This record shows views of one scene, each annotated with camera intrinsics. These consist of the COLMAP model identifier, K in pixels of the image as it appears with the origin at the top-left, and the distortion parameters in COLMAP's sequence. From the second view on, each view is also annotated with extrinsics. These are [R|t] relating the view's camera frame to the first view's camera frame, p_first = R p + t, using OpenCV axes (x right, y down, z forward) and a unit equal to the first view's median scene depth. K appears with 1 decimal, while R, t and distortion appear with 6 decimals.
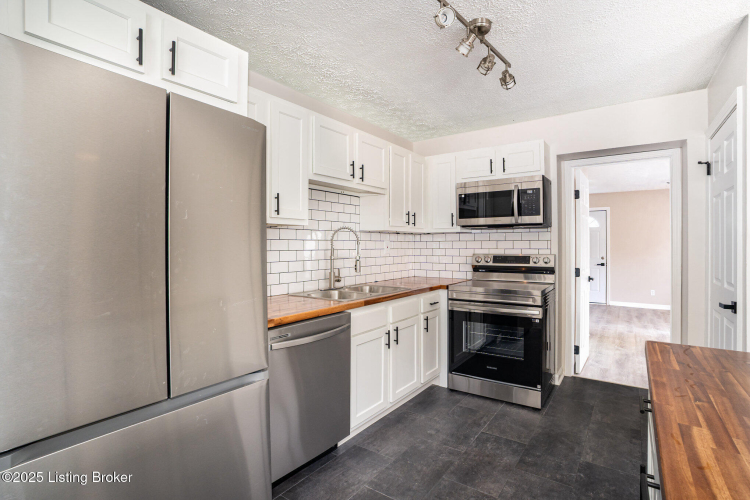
lens RADIAL K [[367.3, 0, 374.3], [0, 367.3, 248.1], [0, 0, 1]] dist [-0.069892, 0.028198]
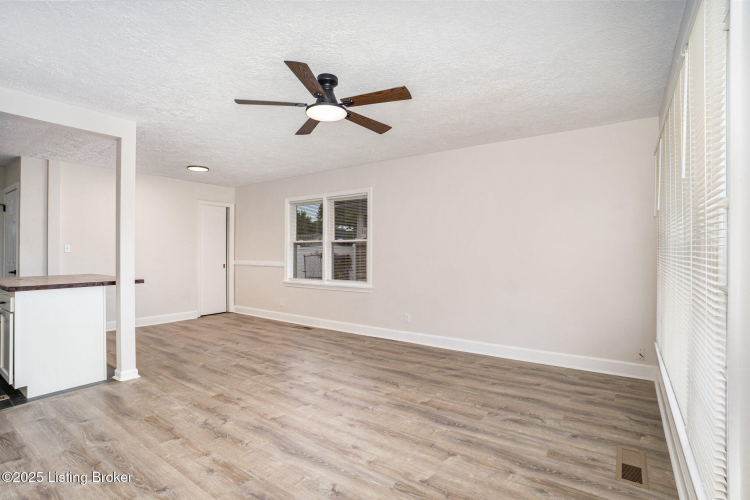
lens RADIAL K [[367.3, 0, 374.3], [0, 367.3, 248.1], [0, 0, 1]] dist [-0.069892, 0.028198]
pose [[0.009112, 0.004588, 0.999948, -0.943594], [0.011471, 0.999923, -0.004693, 0.030120], [-0.999893, 0.011513, 0.009059, -1.027487]]
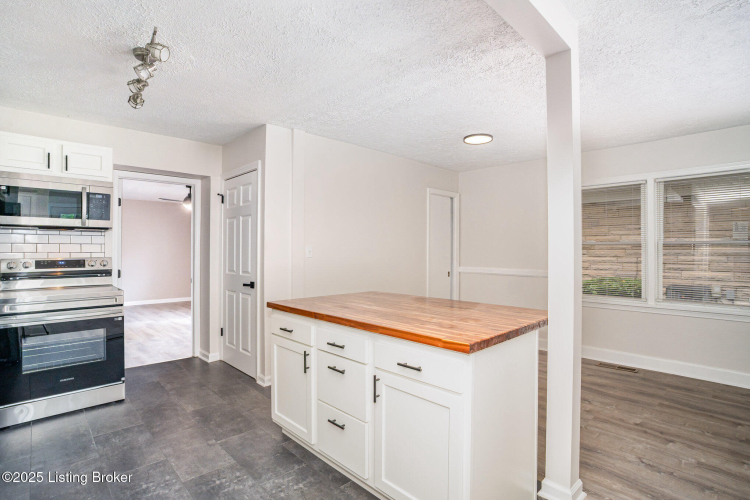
lens RADIAL K [[367.3, 0, 374.3], [0, 367.3, 248.1], [0, 0, 1]] dist [-0.069892, 0.028198]
pose [[0.186539, 0.005317, 0.982433, -0.442486], [0.005842, 0.999962, -0.006521, 0.001872], [-0.982430, 0.006956, 0.186500, 0.050331]]
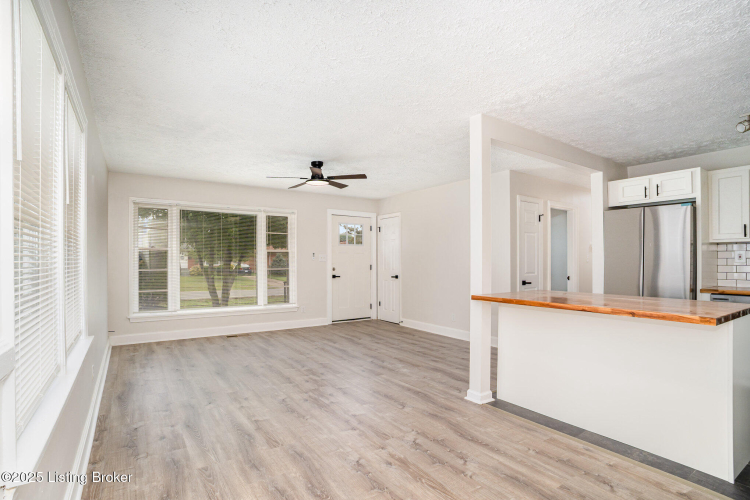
lens RADIAL K [[367.3, 0, 374.3], [0, 367.3, 248.1], [0, 0, 1]] dist [-0.069892, 0.028198]
pose [[-0.351492, -0.036729, -0.935470, 1.441688], [-0.009383, 0.999318, -0.035710, 0.031144], [0.936144, -0.003774, -0.351597, -0.075243]]
